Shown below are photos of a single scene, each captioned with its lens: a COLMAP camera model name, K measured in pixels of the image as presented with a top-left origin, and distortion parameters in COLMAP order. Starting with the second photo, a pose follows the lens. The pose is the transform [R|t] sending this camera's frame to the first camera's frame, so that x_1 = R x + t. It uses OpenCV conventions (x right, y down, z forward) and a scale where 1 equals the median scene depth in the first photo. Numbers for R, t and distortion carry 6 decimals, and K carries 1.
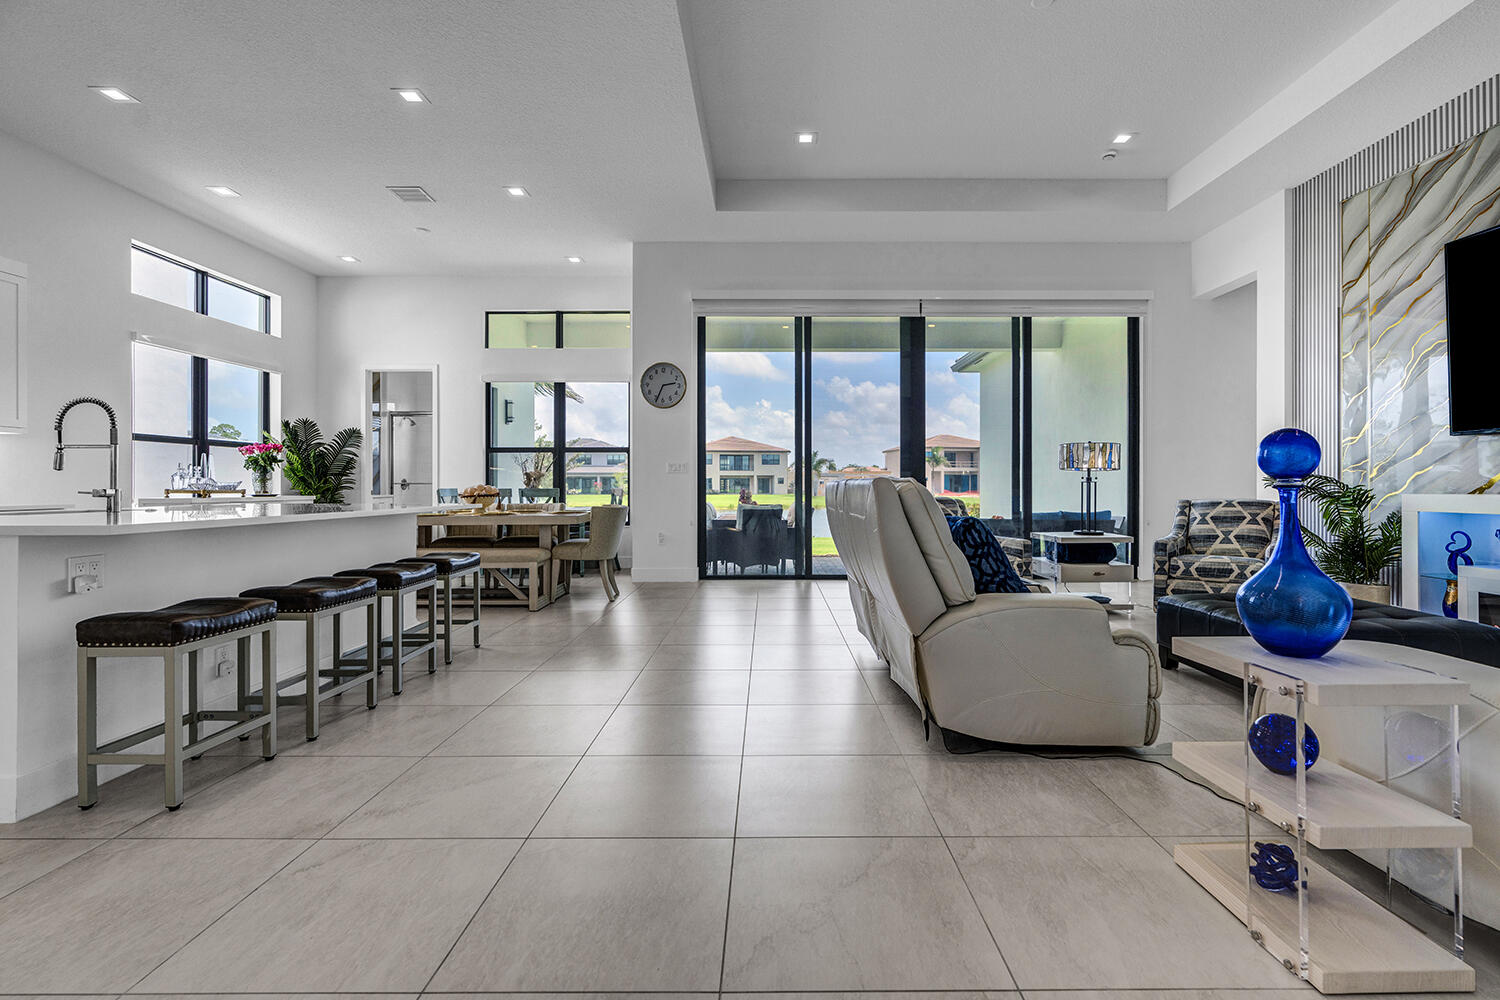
lens RADIAL K [[681.9, 0, 767.8], [0, 681.9, 483.2], [0, 0, 1]] dist [-0.004816, 0.002238]
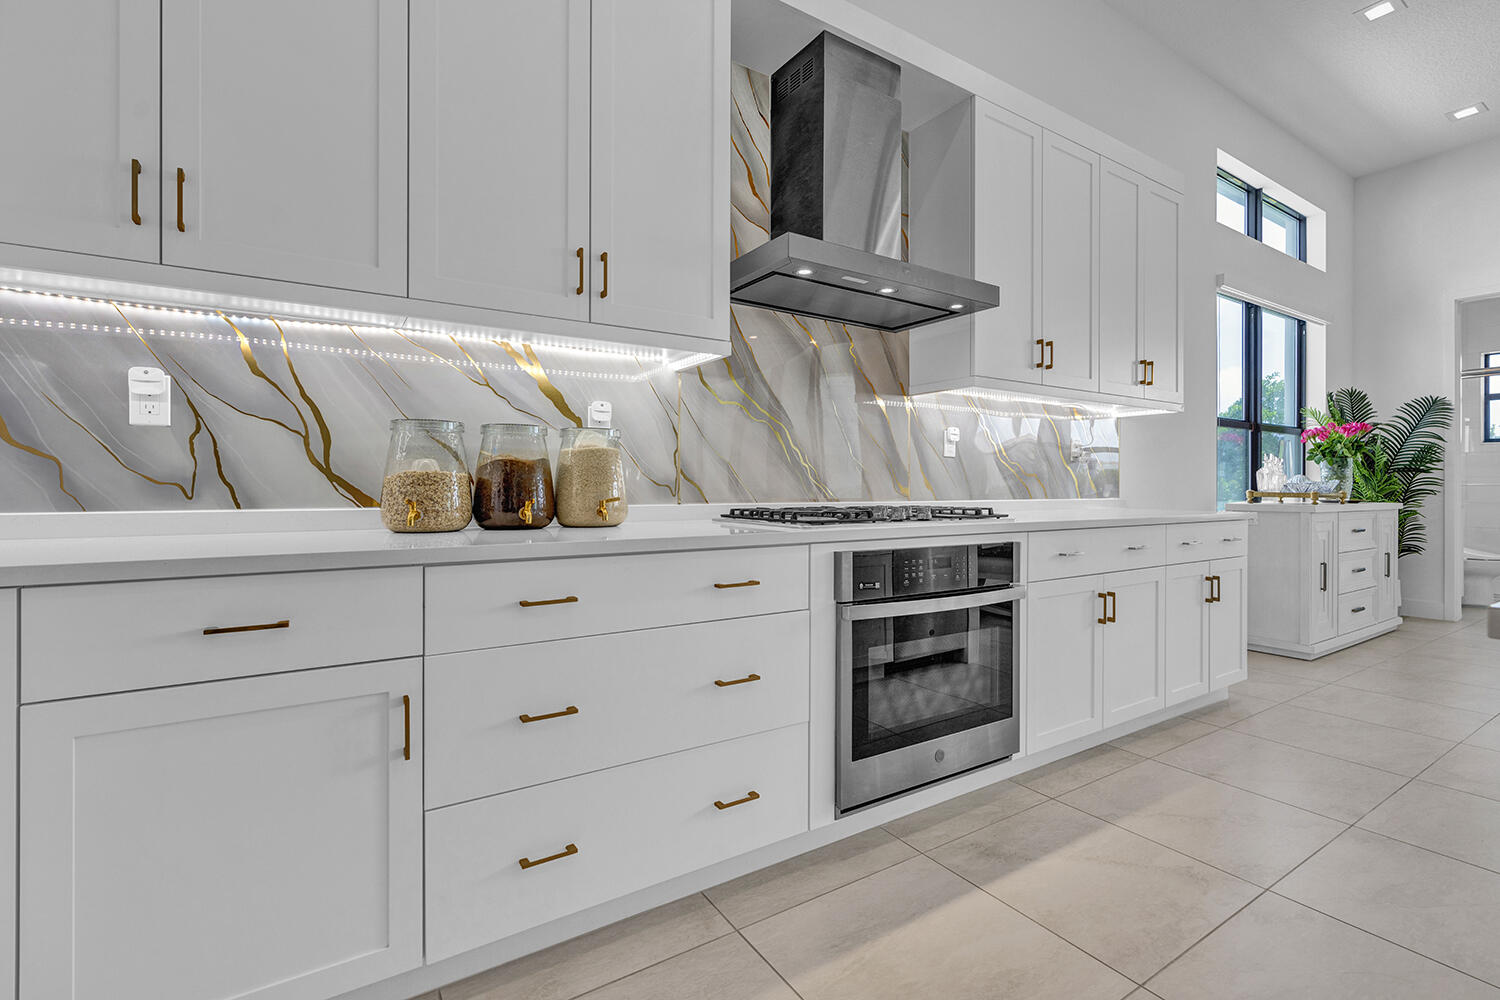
lens RADIAL K [[681.9, 0, 764.7], [0, 681.9, 484.5], [0, 0, 1]] dist [-0.004816, 0.002238]
pose [[0.548197, 0.001086, -0.836348, -0.517202], [-0.003789, 0.999992, -0.001185, 0.004328], [0.836341, 0.003819, 0.548197, 0.172528]]
